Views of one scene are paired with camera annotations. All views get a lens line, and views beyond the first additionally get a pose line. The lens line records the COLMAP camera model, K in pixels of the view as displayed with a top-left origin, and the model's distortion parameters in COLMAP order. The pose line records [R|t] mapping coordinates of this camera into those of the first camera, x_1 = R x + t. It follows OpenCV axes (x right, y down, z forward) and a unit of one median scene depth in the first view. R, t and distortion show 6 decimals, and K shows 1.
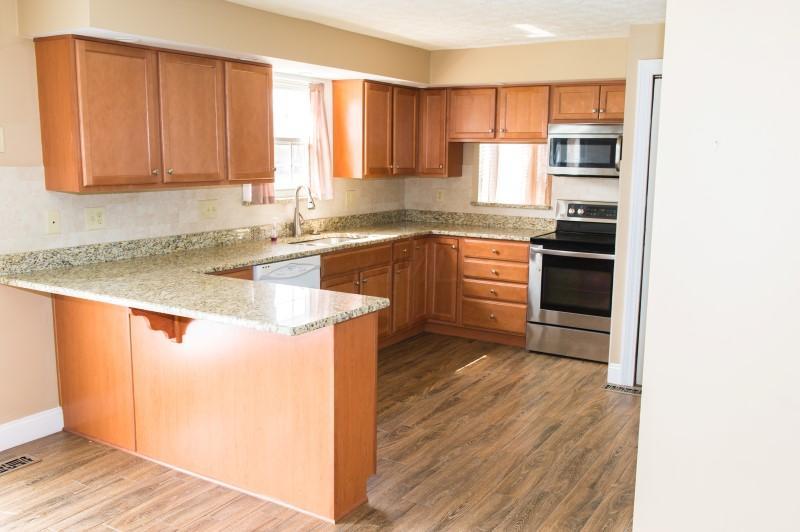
lens RADIAL K [[716.0, 0, 400.0], [0, 716.0, 266.0], [0, 0, 1]] dist [-0.003139, -0.007161]
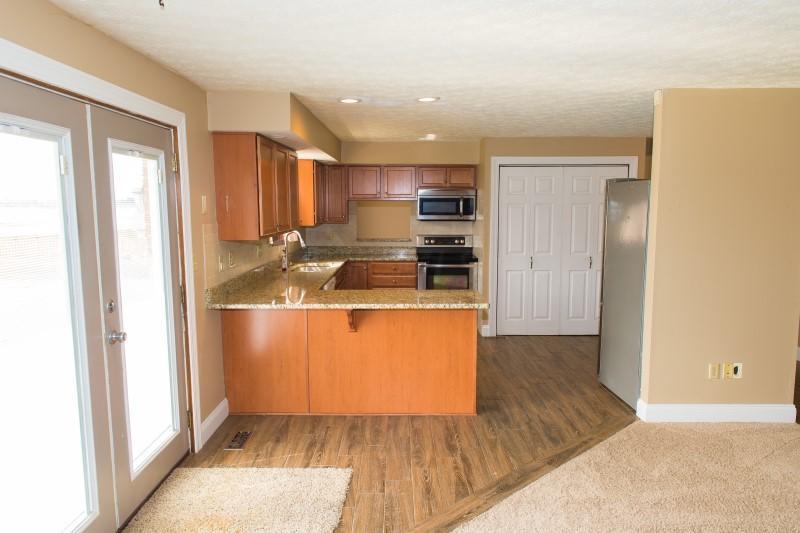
lens RADIAL K [[546.7, 0, 400.0], [0, 546.7, 266.5], [0, 0, 1]] dist [0.004045, -0.001852]
pose [[0.857129, -0.069952, 0.510329, -0.500682], [0.090396, 0.995788, -0.015331, -0.005266], [-0.507107, 0.059272, 0.859843, -0.058103]]
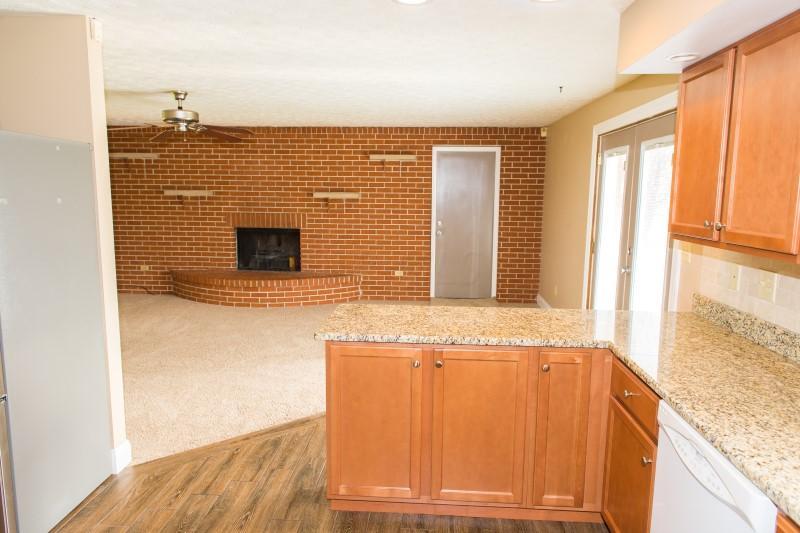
lens RADIAL K [[546.7, 0, 400.0], [0, 546.7, 266.5], [0, 0, 1]] dist [0.004045, -0.001852]
pose [[-0.888476, 0.044198, -0.456790, 0.128839], [-0.089675, 0.959445, 0.267254, -0.148176], [0.450077, 0.278411, -0.848480, 0.949340]]
